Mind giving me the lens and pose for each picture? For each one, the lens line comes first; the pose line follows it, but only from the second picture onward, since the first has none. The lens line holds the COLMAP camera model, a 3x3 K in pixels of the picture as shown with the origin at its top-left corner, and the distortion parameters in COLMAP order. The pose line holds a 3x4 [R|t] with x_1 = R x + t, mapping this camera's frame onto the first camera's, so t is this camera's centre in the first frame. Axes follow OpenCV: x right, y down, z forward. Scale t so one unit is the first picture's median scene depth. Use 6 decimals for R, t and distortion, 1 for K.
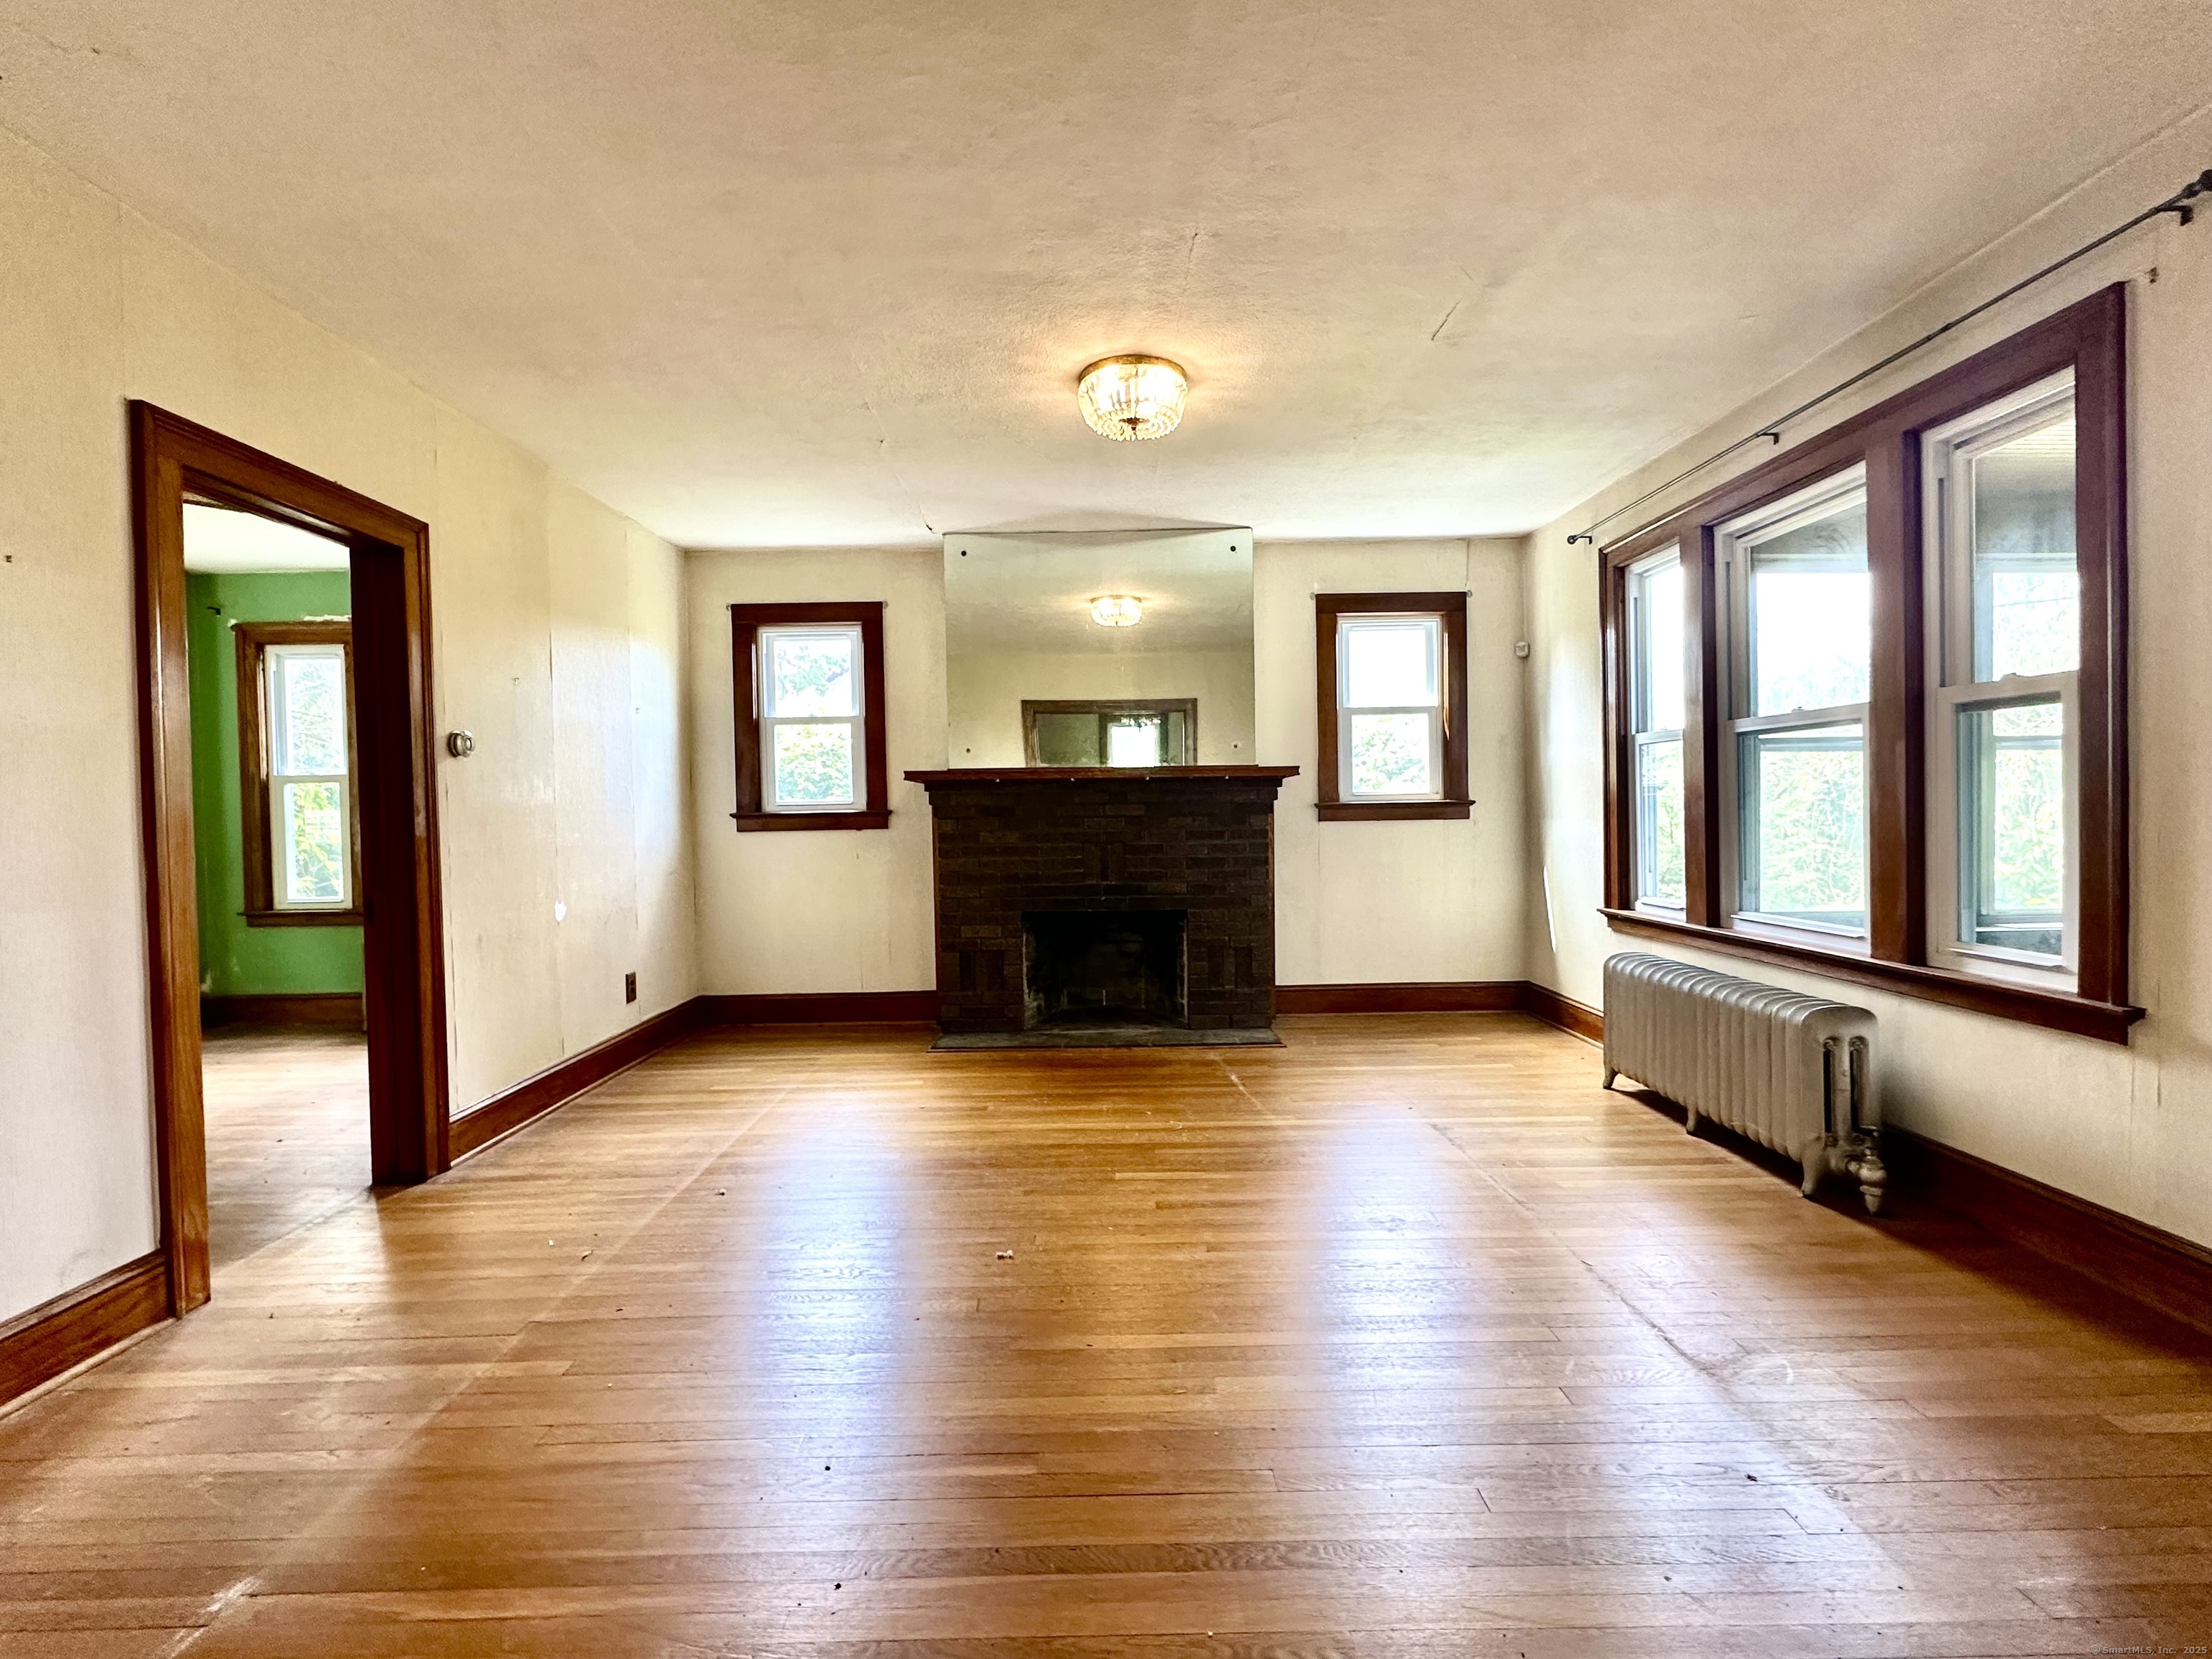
lens RADIAL K [[982.0, 0, 1104.2], [0, 982.0, 825.3], [0, 0, 1]] dist [-0.000163, 0.000838]
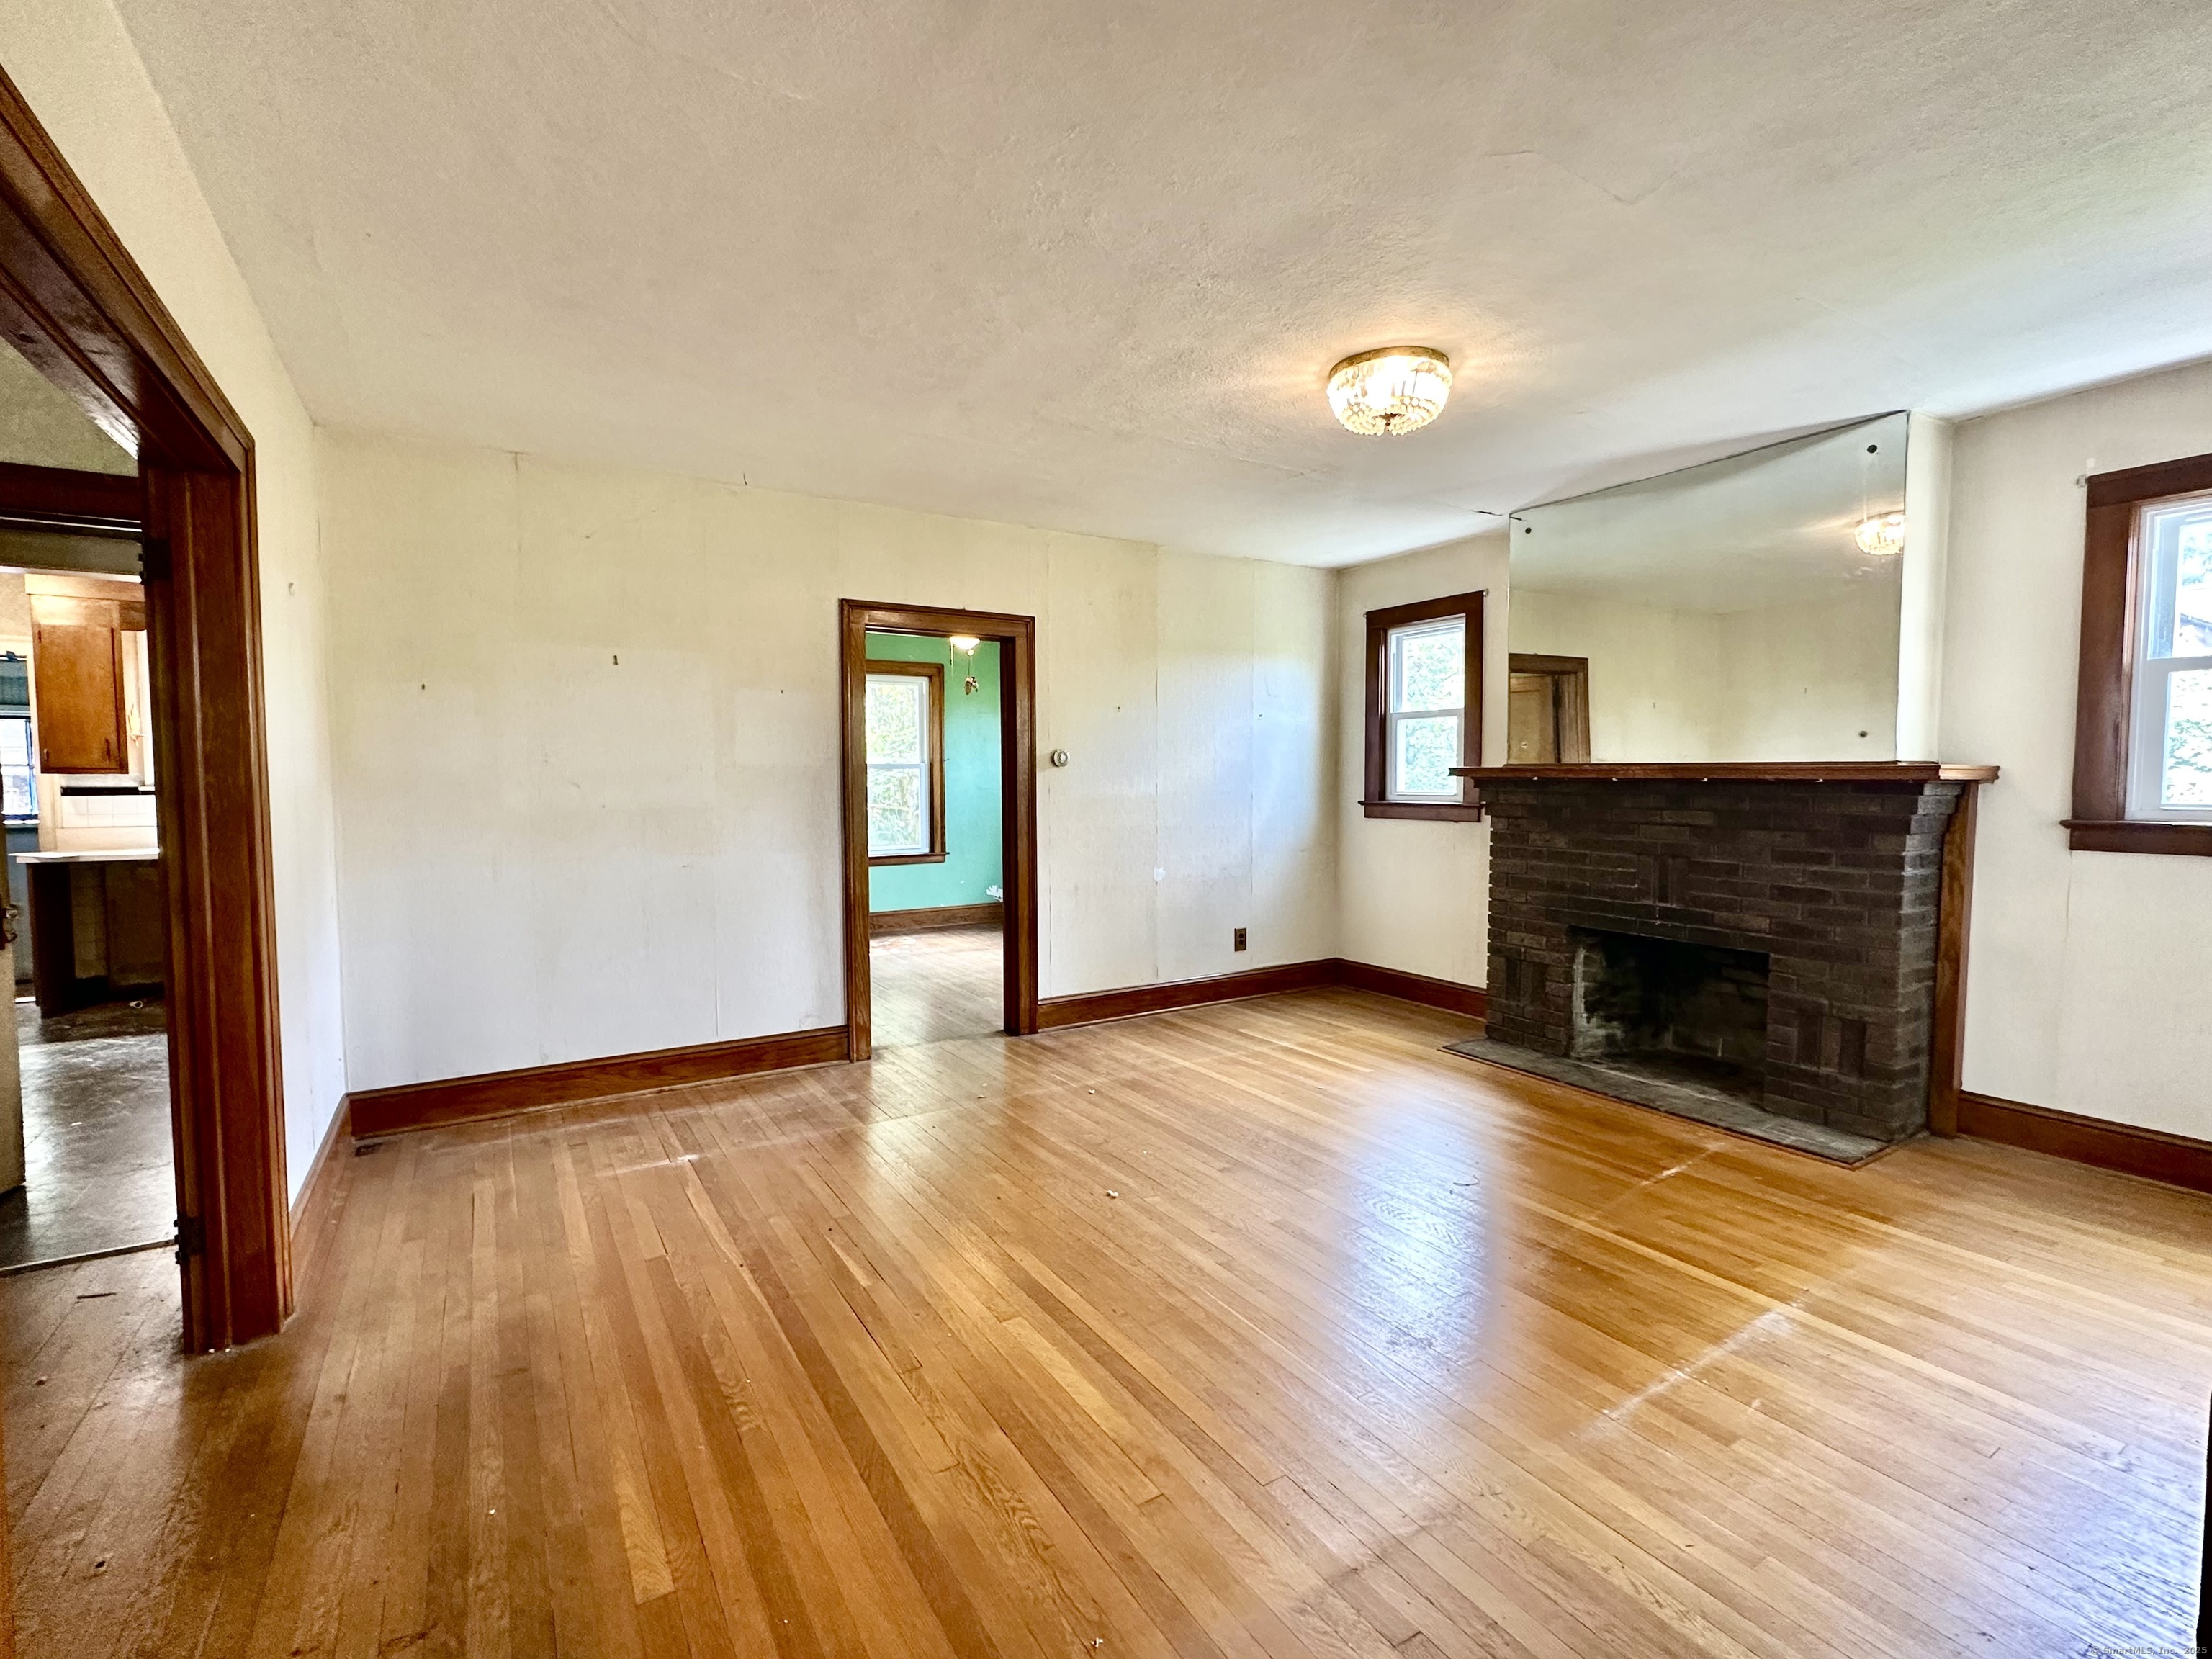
lens RADIAL K [[982.0, 0, 1108.3], [0, 982.0, 829.2], [0, 0, 1]] dist [-0.000163, 0.000838]
pose [[0.536035, 0.062643, -0.841868, 0.441091], [-0.020601, 0.997917, 0.061137, -0.045405], [0.843944, -0.015428, 0.536209, 0.169587]]
